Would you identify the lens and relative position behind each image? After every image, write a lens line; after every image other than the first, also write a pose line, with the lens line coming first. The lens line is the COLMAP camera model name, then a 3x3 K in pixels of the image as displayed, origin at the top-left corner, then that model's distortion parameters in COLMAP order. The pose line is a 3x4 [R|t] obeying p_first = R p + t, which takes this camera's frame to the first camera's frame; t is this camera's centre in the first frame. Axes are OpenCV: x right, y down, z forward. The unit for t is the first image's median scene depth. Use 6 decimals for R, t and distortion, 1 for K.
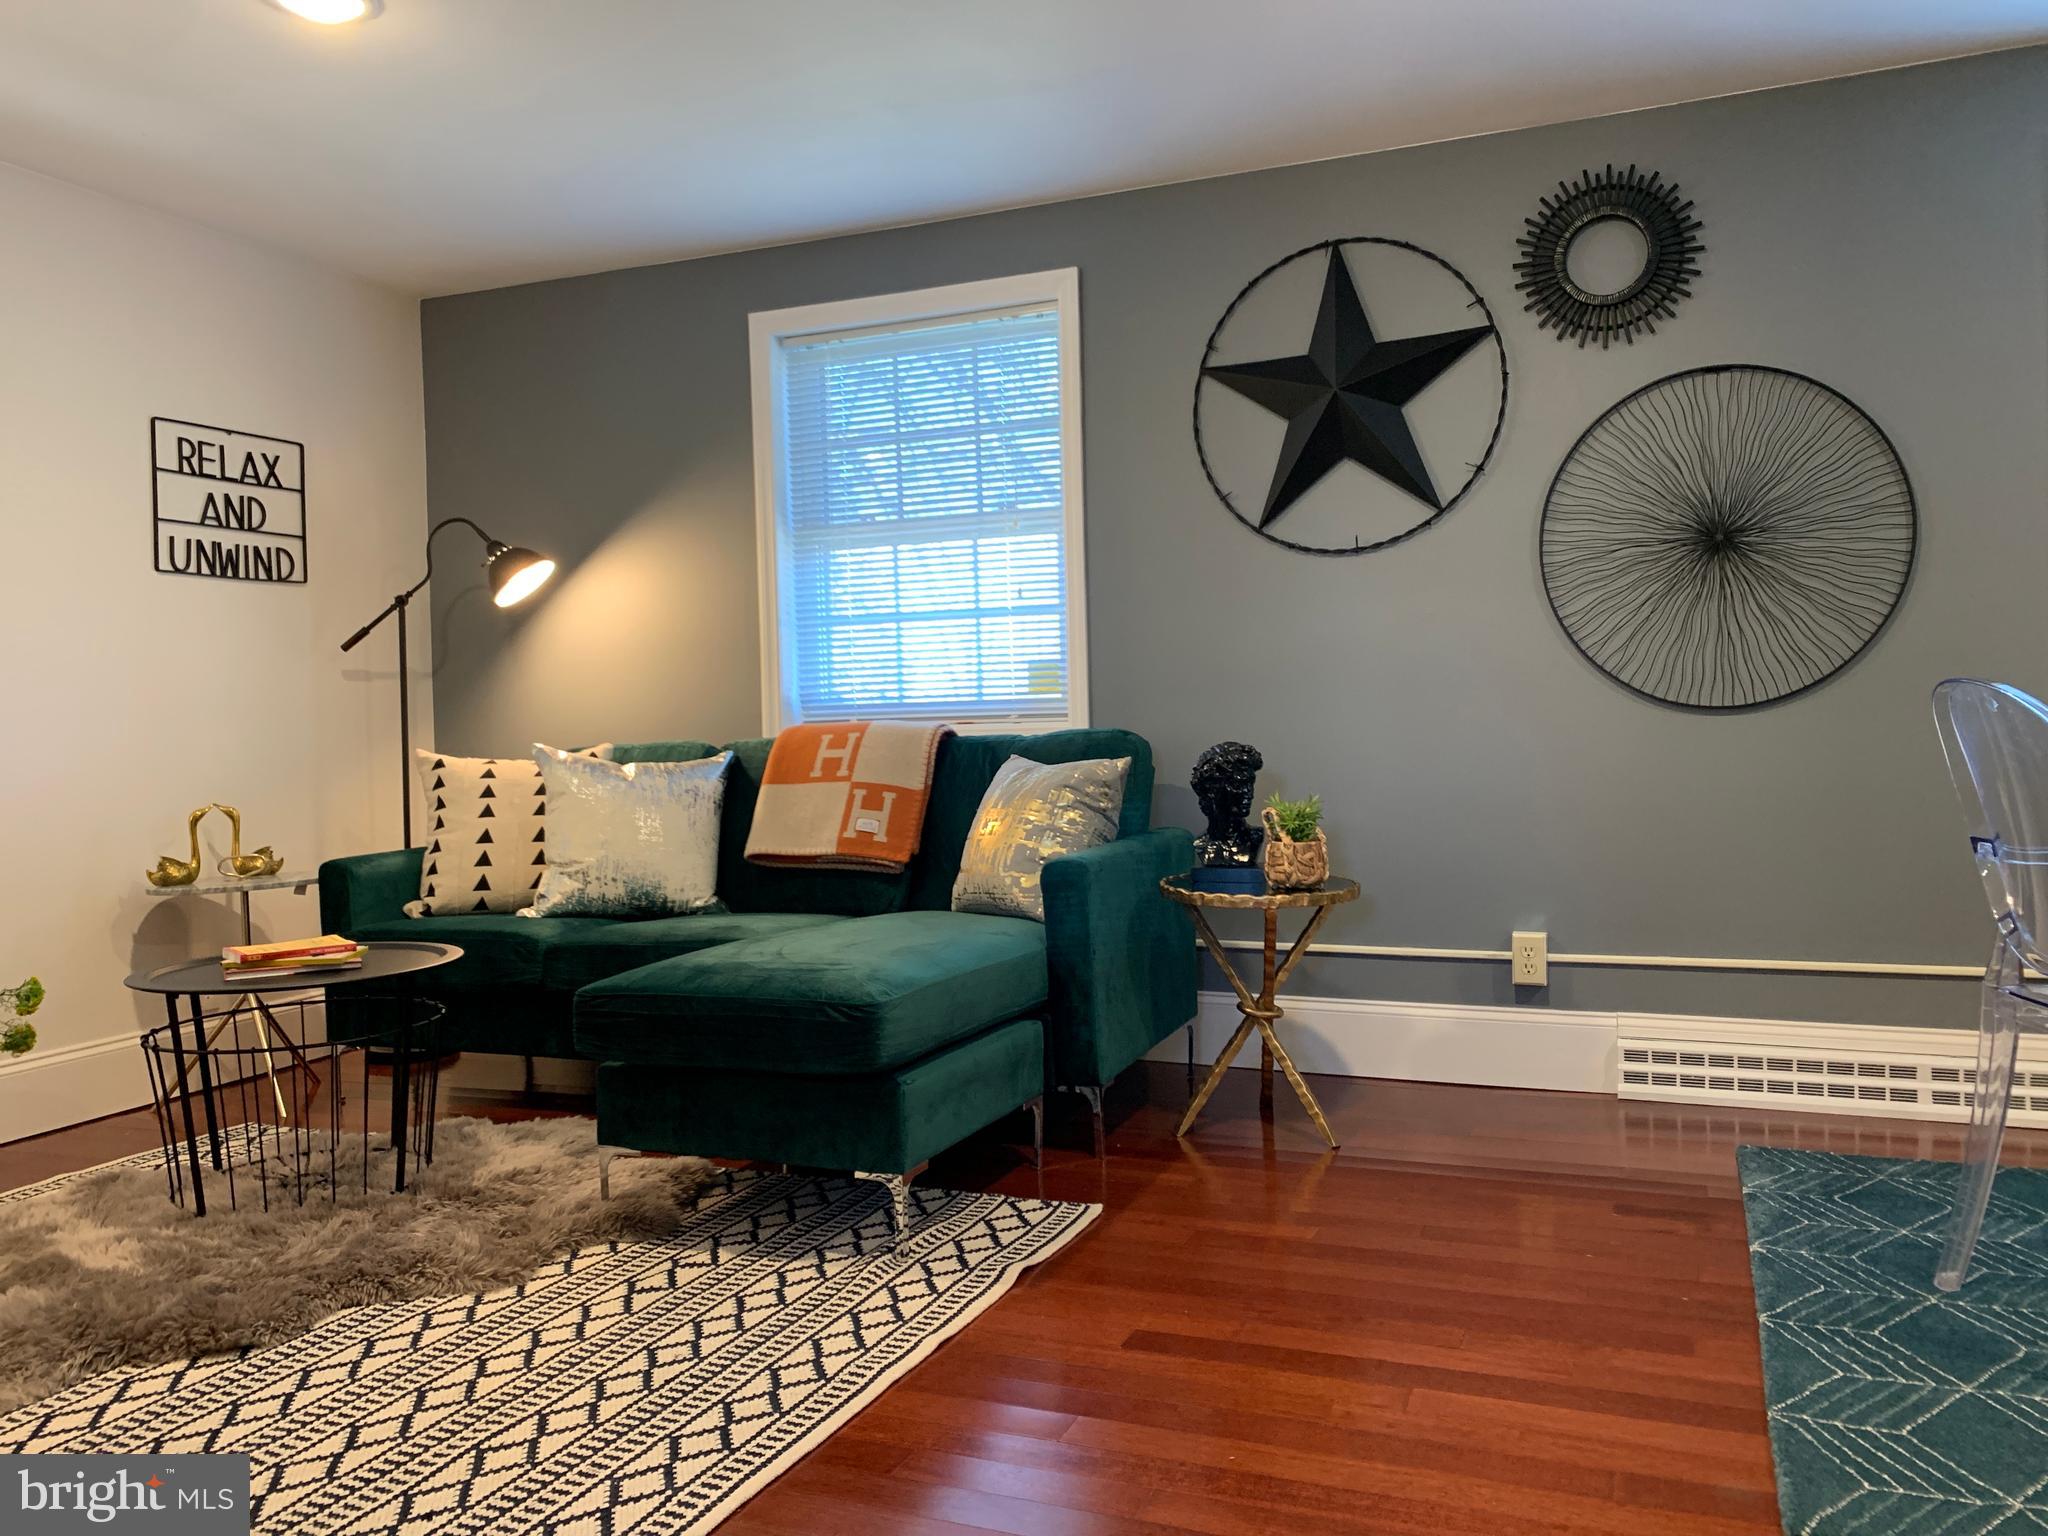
lens RADIAL K [[1562.4, 0, 1026.1], [0, 1562.4, 751.8], [0, 0, 1]] dist [0.044367, -0.054760]
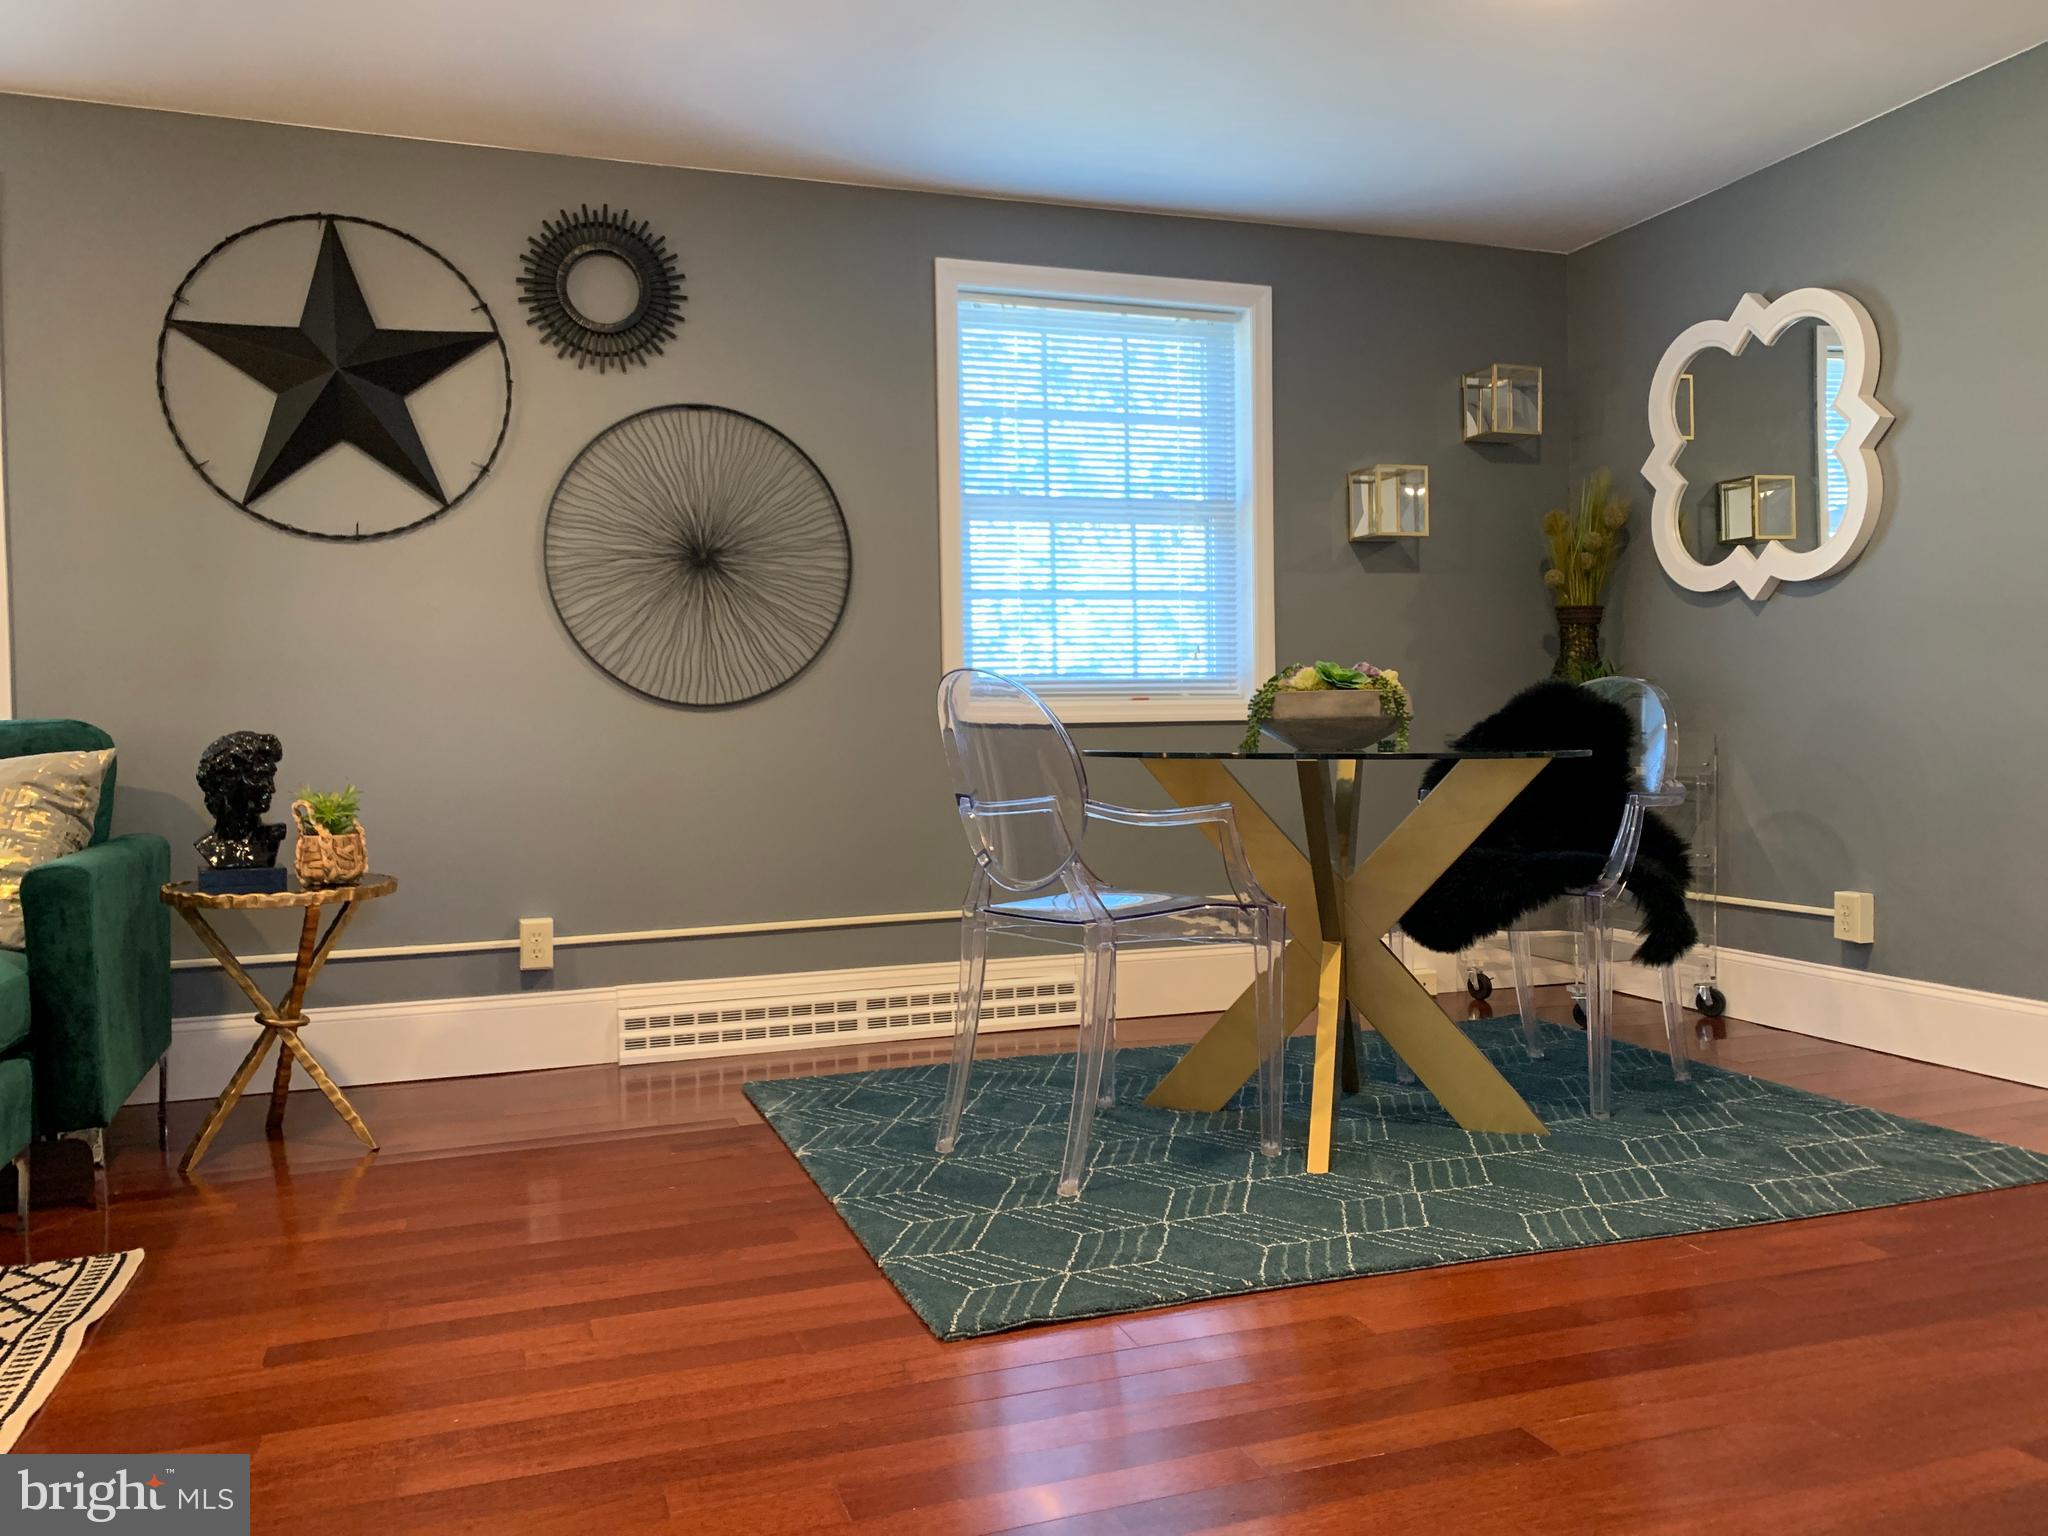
lens RADIAL K [[1562.4, 0, 1018.8], [0, 1562.4, 757.1], [0, 0, 1]] dist [0.044367, -0.054760]
pose [[0.744173, -0.002739, 0.667981, -0.137816], [0.012852, 0.999865, -0.010219, 0.022237], [-0.667863, 0.016190, 0.744108, 0.008003]]
